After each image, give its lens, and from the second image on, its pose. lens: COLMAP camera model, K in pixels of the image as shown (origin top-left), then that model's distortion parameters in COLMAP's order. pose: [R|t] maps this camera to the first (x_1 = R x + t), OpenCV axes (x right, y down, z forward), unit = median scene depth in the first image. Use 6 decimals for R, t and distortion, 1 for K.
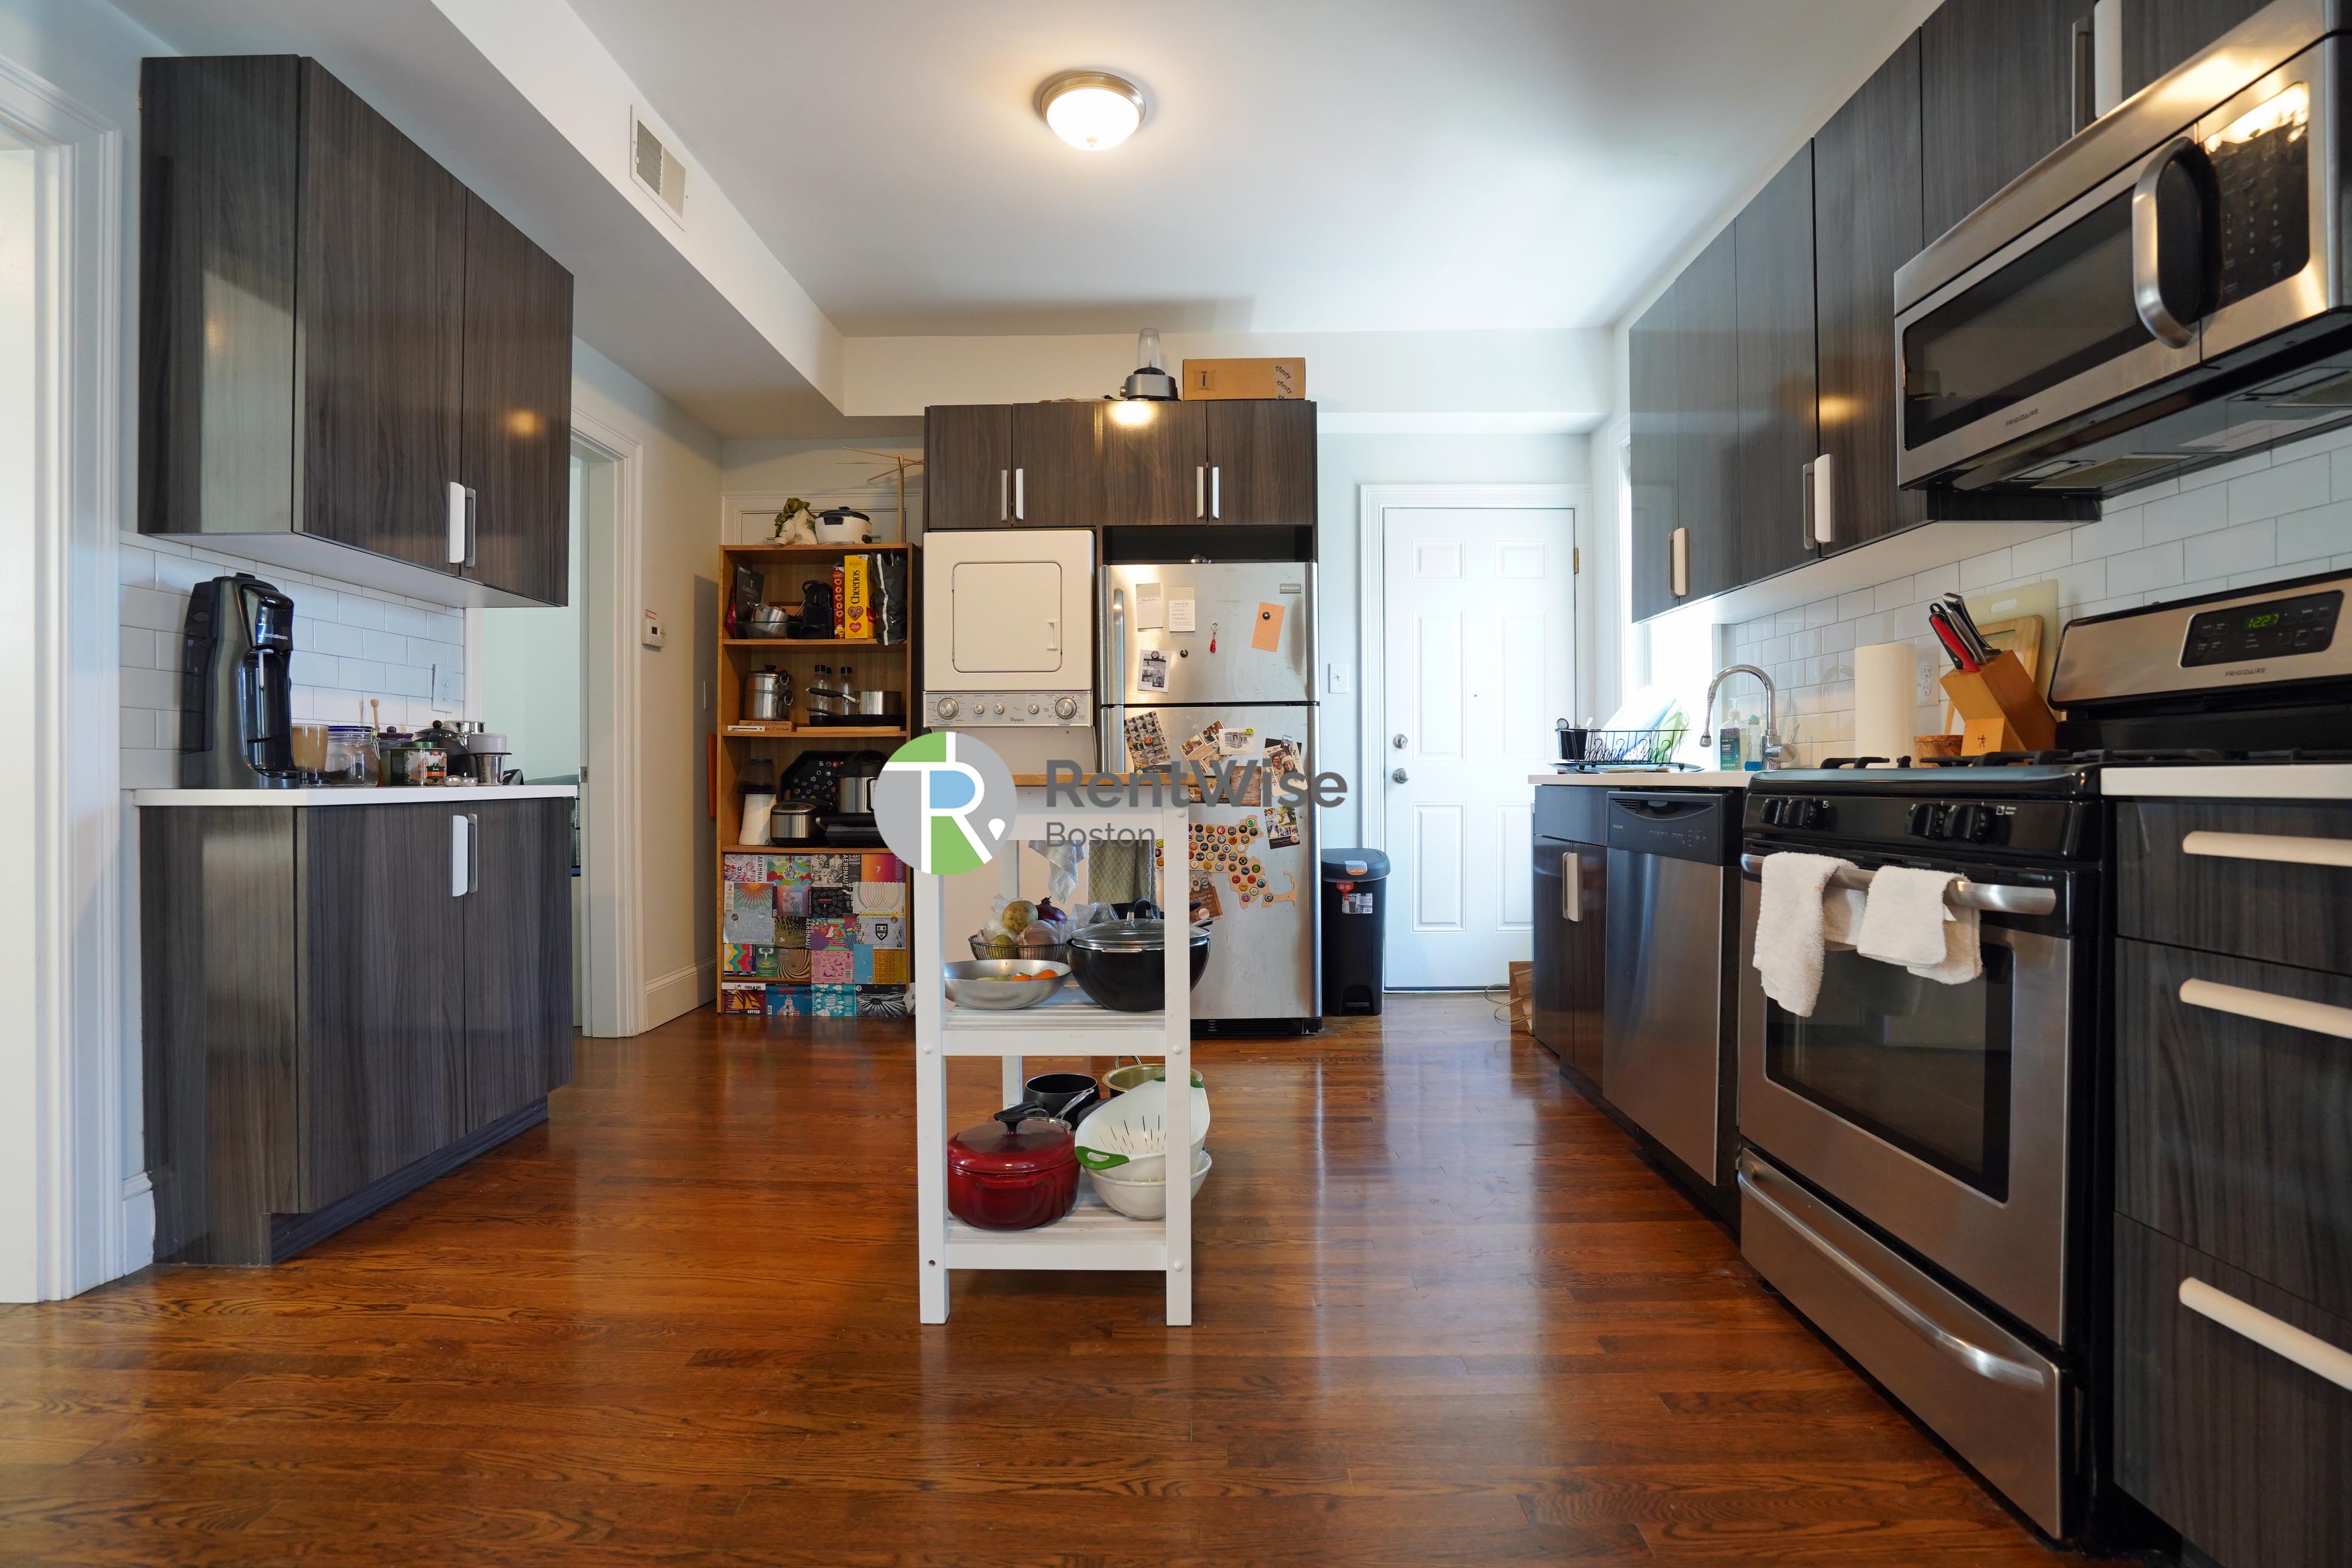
lens RADIAL K [[1112.7, 0, 1173.1], [0, 1112.7, 774.1], [0, 0, 1]] dist [-0.047869, 0.019621]
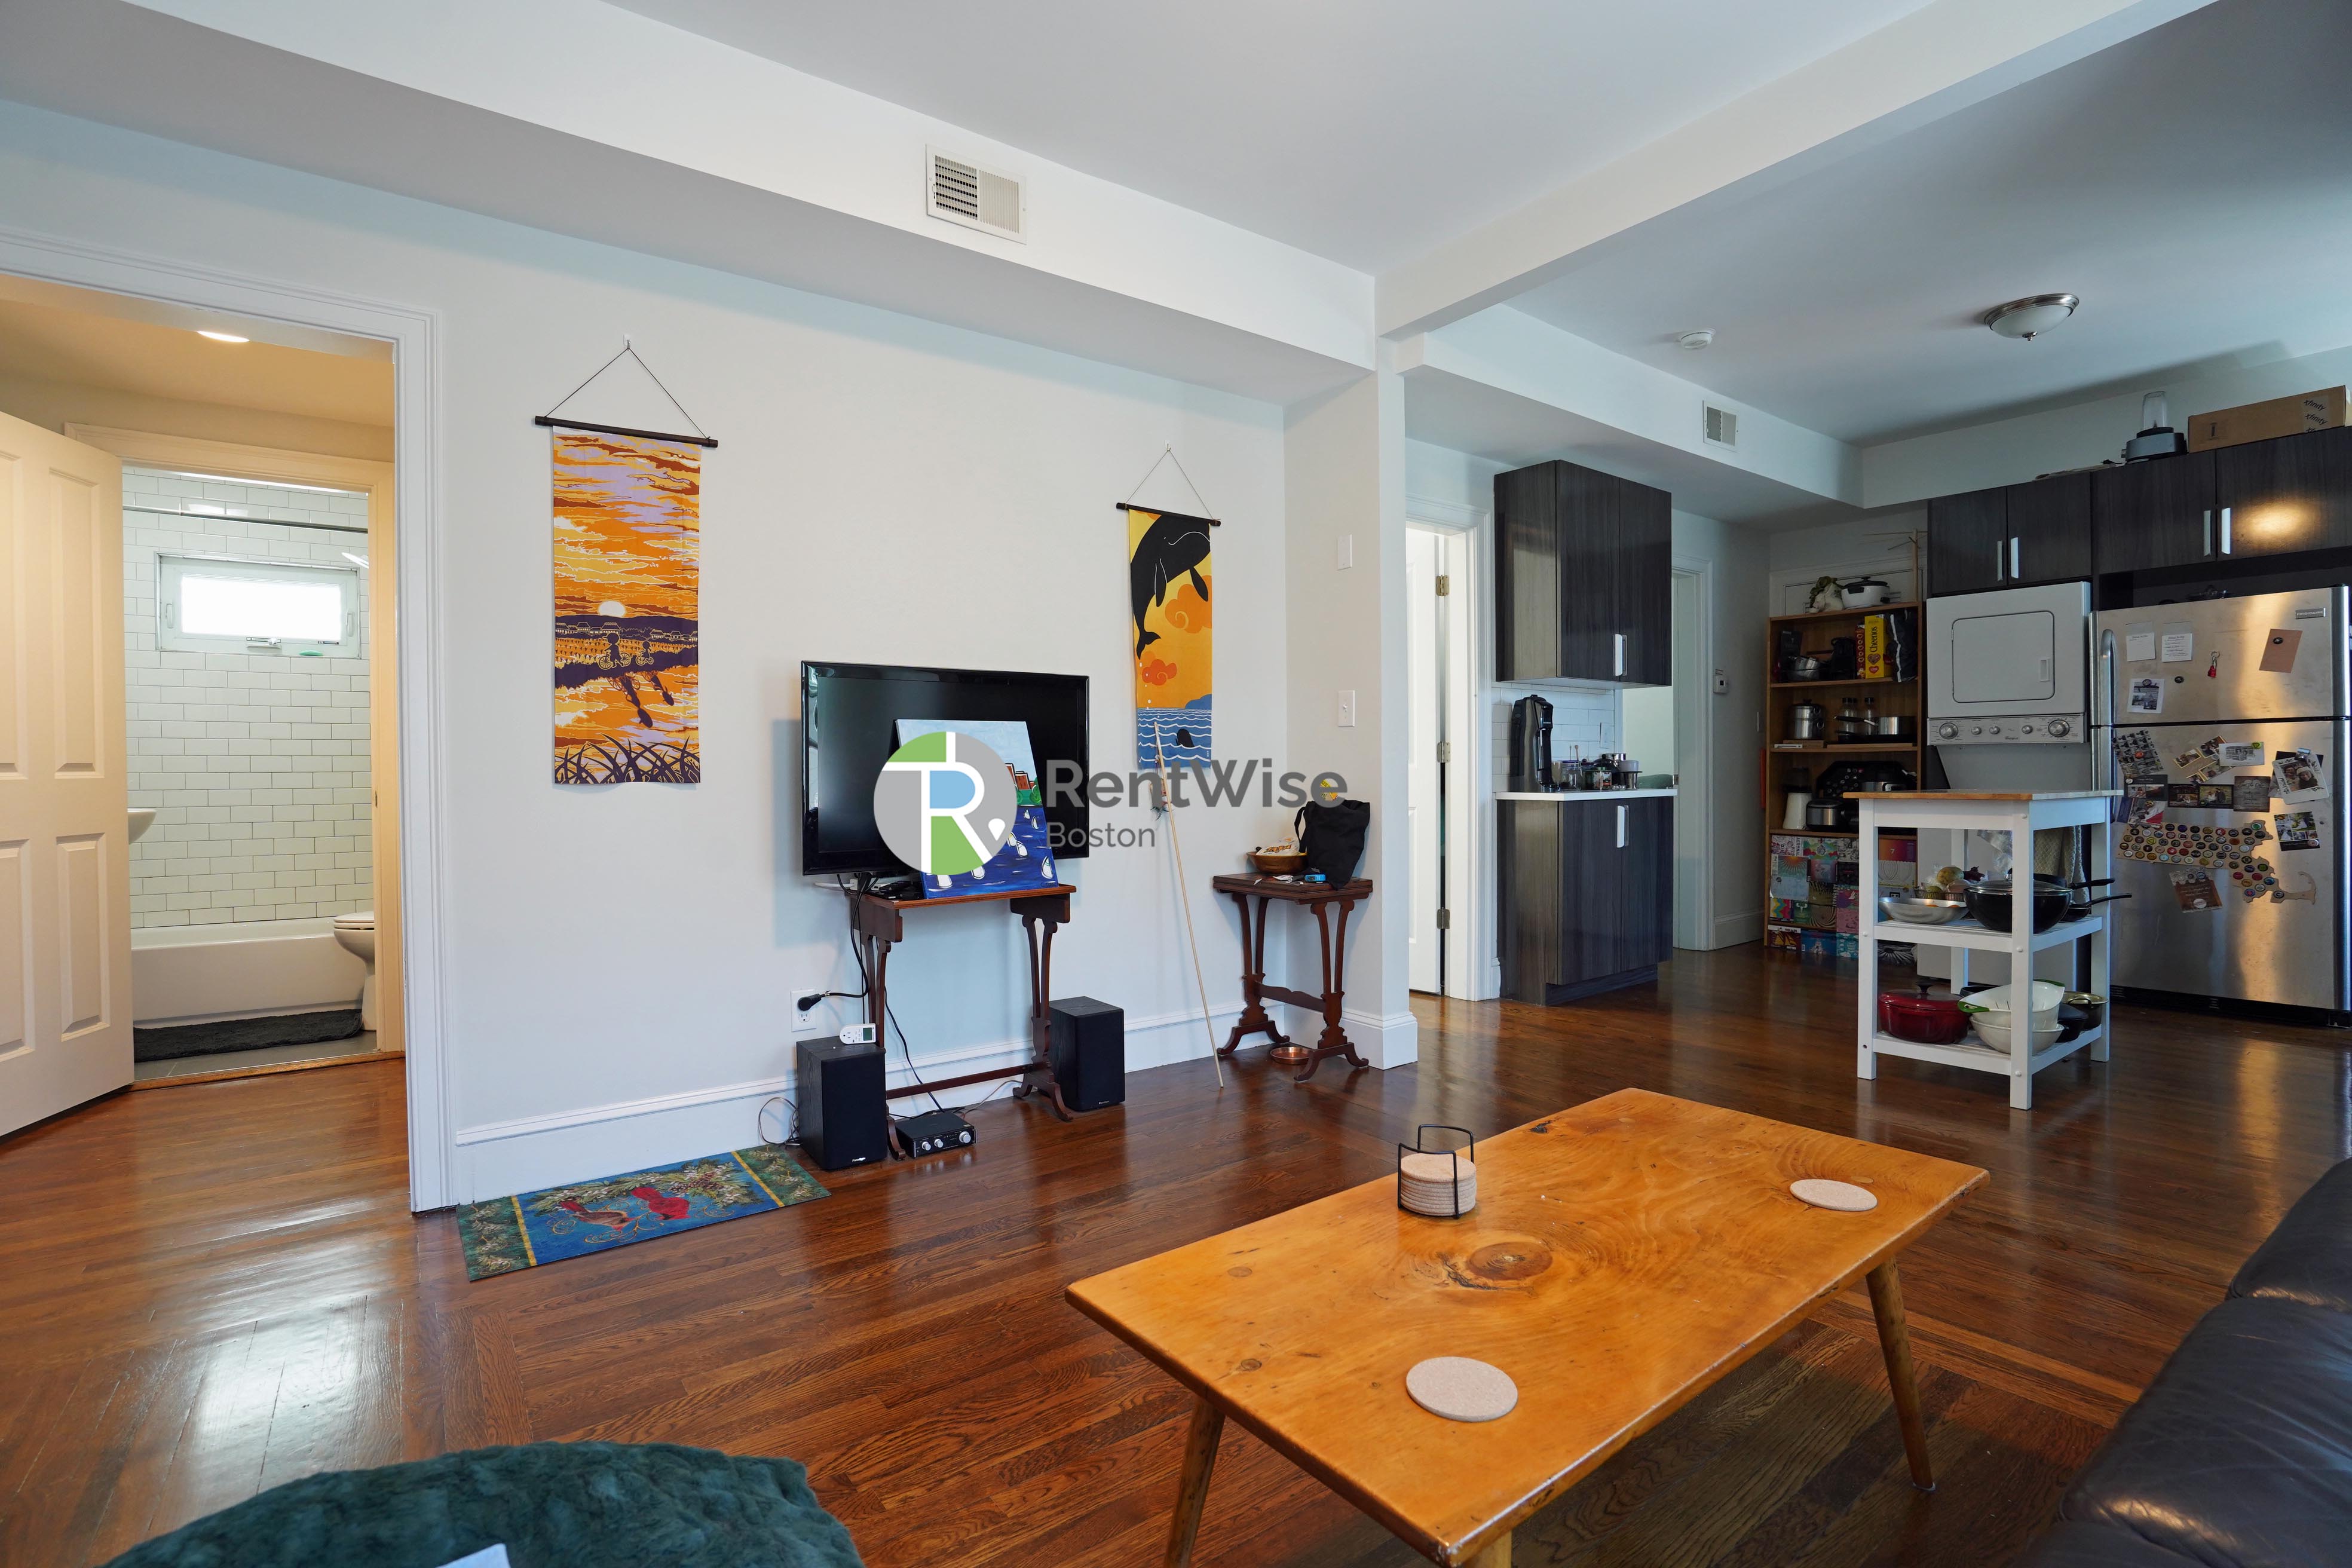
lens RADIAL K [[1112.7, 0, 1160.1], [0, 1112.7, 785.8], [0, 0, 1]] dist [-0.047869, 0.019621]
pose [[0.613008, 0.011112, -0.789999, 0.271792], [0.006846, 0.999789, 0.019376, -0.028341], [0.790047, -0.017286, 0.612802, -0.582339]]
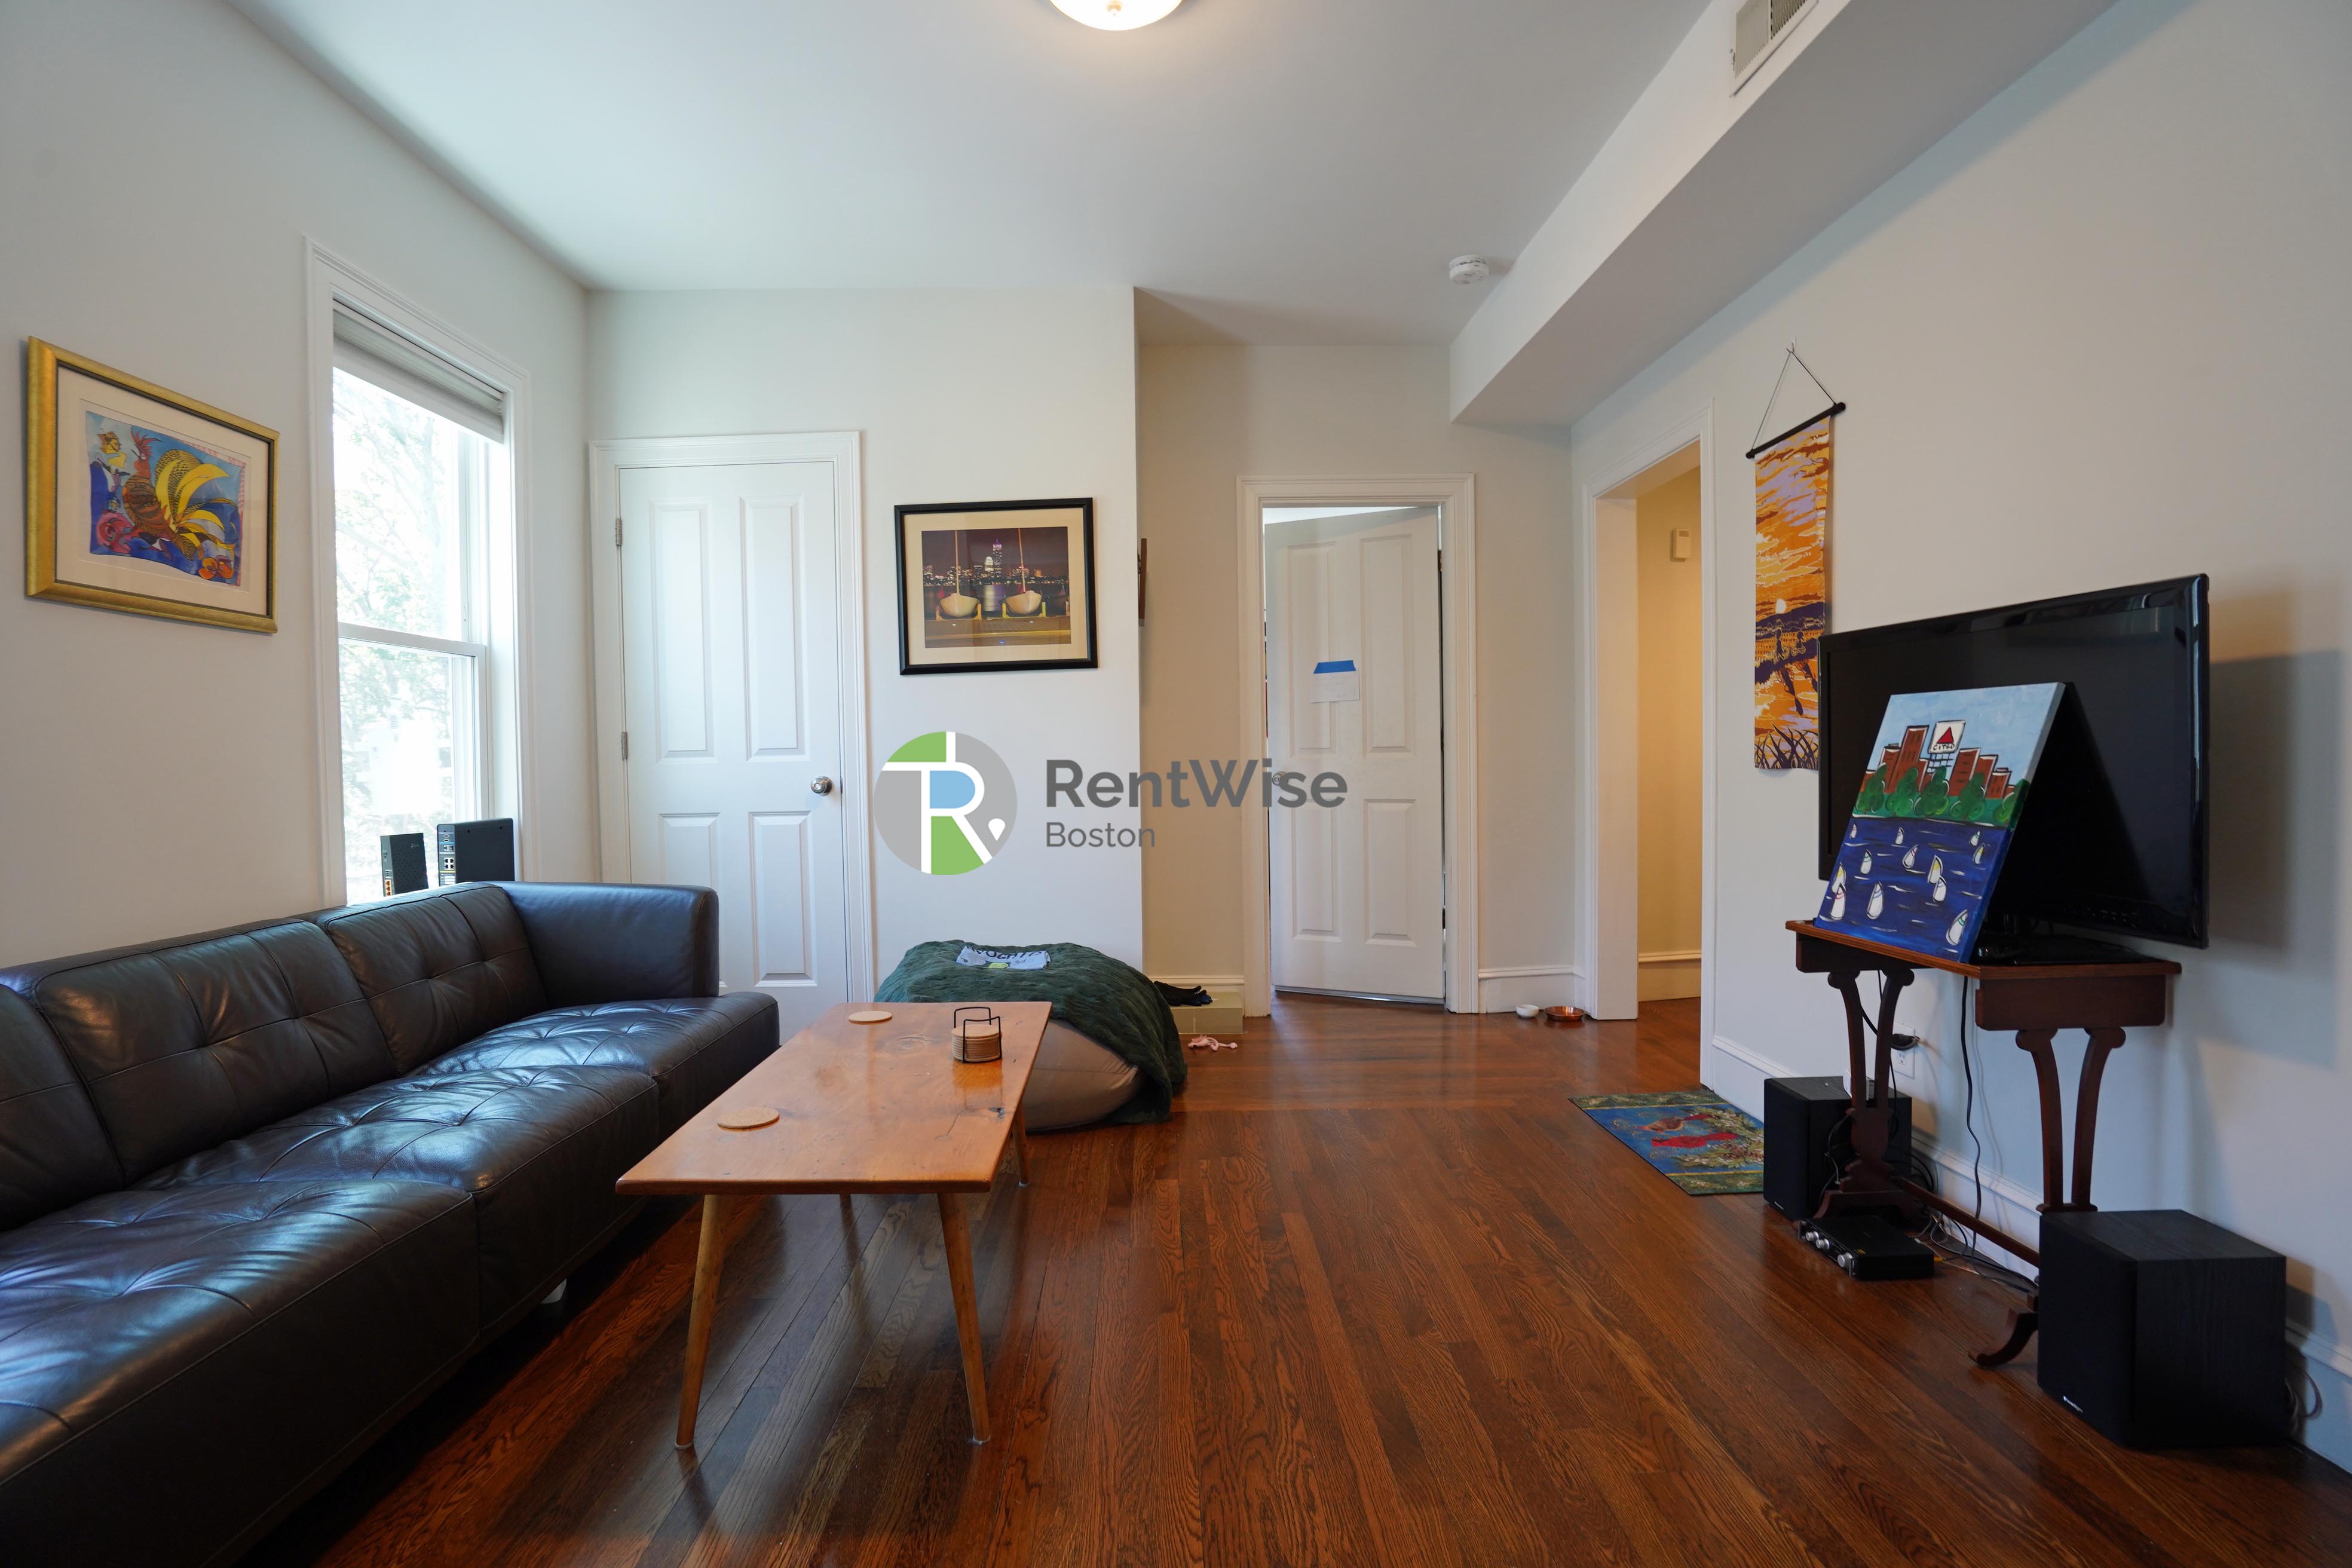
lens RADIAL K [[1112.7, 0, 1166.9], [0, 1112.7, 794.3], [0, 0, 1]] dist [-0.047869, 0.019621]
pose [[-0.998781, 0.014419, -0.047217, -0.067534], [0.012578, 0.999158, 0.039049, -0.036696], [0.047740, 0.038407, -0.998121, 0.380197]]
